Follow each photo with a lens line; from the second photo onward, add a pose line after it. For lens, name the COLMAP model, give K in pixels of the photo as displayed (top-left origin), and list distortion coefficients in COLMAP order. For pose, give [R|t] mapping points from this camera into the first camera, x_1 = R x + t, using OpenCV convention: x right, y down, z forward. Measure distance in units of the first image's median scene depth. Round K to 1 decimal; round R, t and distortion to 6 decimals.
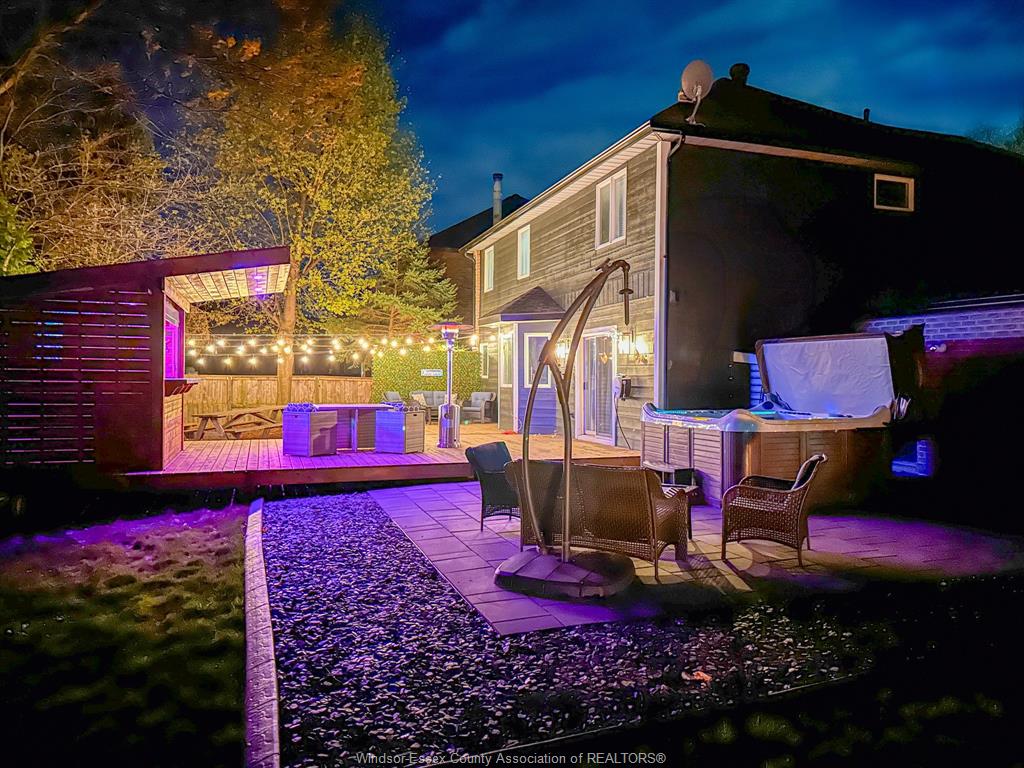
lens RADIAL K [[721.6, 0, 512.0], [0, 721.6, 384.0], [0, 0, 1]] dist [0.125922, -0.169733]
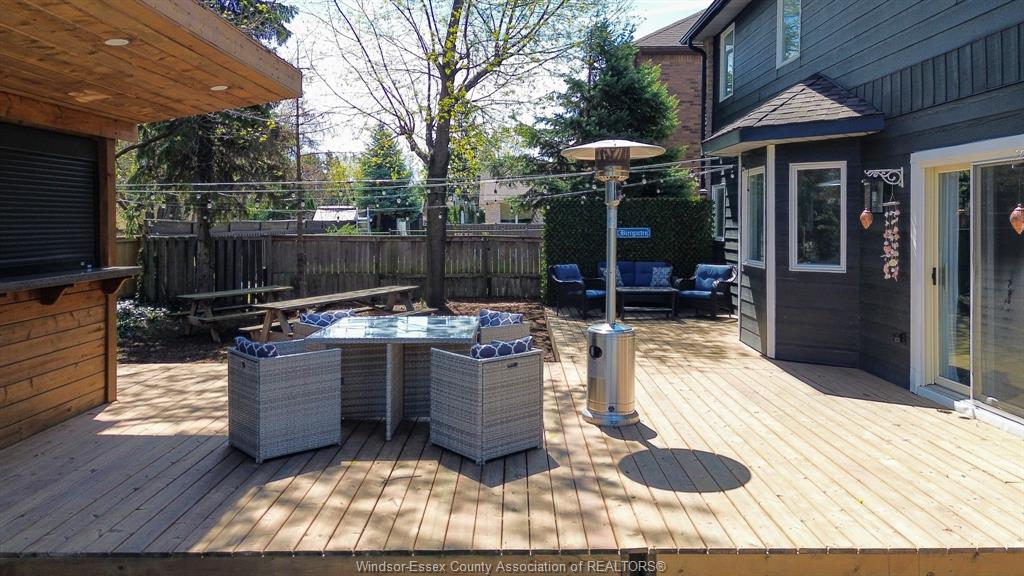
lens RADIAL K [[743.6, 0, 523.6], [0, 743.6, 232.6], [0, 0, 1]] dist [0.046536, -0.000861]
pose [[0.949656, -0.002746, -0.313281, 0.003953], [0.004882, 0.999970, 0.006032, -0.023576], [0.313255, -0.007258, 0.949641, 0.401840]]
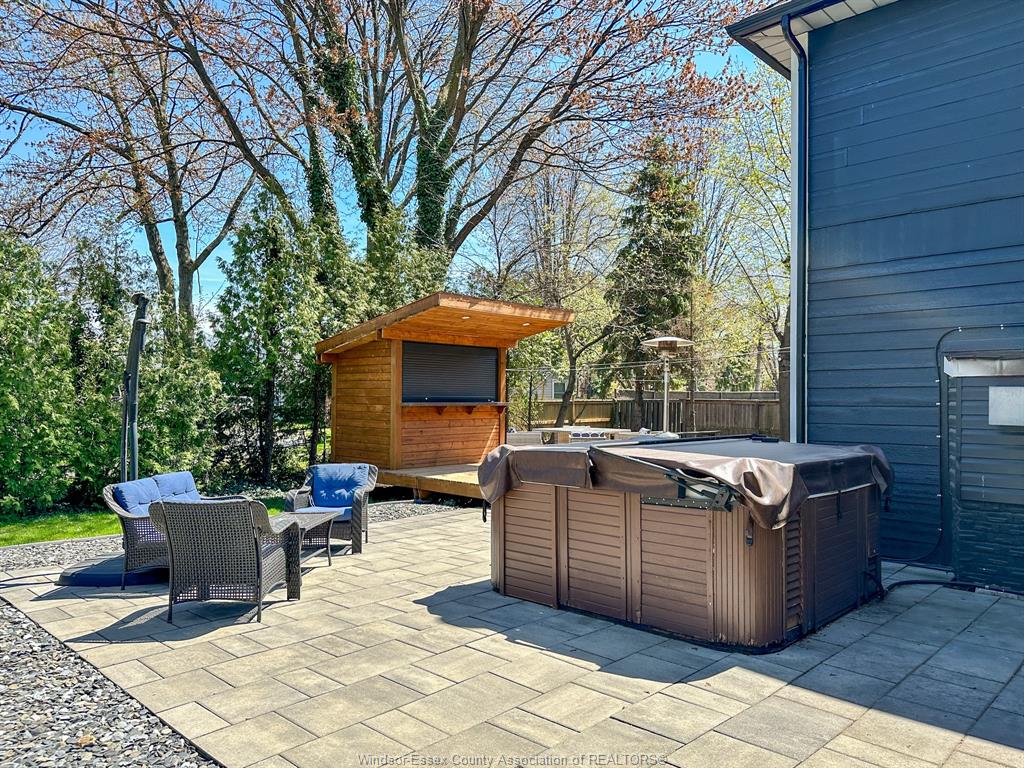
lens RADIAL K [[721.6, 0, 512.0], [0, 721.6, 384.0], [0, 0, 1]] dist [0.125922, -0.169733]
pose [[0.451682, -0.020563, -0.891942, 0.444654], [-0.010076, 0.999553, -0.028146, -0.003191], [0.892122, 0.021700, 0.451272, 0.326748]]
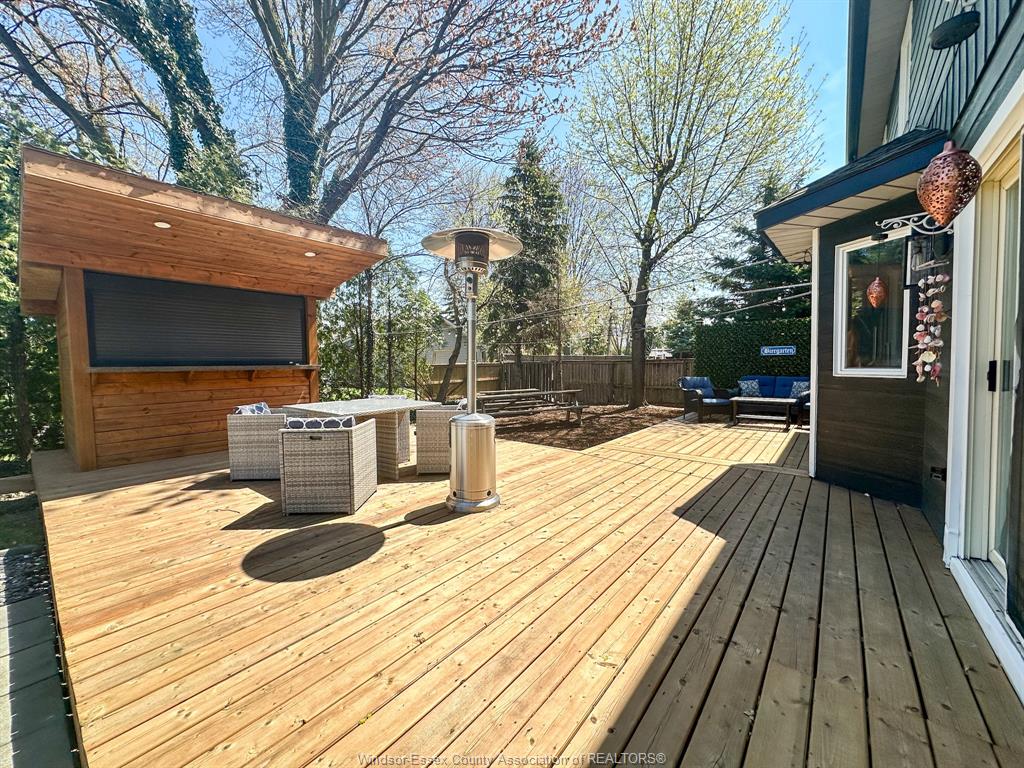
lens RADIAL K [[408.0, 0, 512.0], [0, 408.0, 384.0], [0, 0, 1]] dist [-0.000756, 0.000027]
pose [[0.533990, 0.028949, -0.844995, 0.109612], [0.008612, 0.999176, 0.039673, -0.001040], [0.845447, -0.028463, 0.533300, 0.651718]]
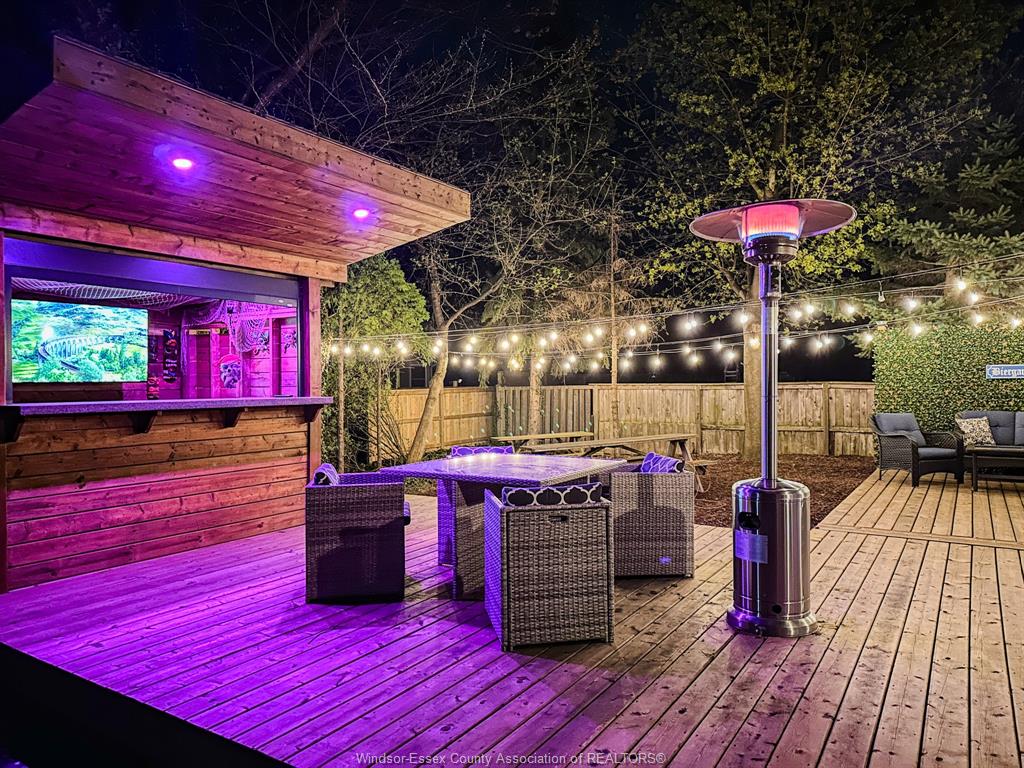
lens RADIAL K [[711.9, 0, 512.0], [0, 711.9, 384.0], [0, 0, 1]] dist [0.109387, -0.164427]
pose [[0.625169, -0.014880, -0.780347, 0.058284], [0.010069, 0.999889, -0.011000, -0.006789], [0.780424, -0.000981, 0.625250, 0.538985]]
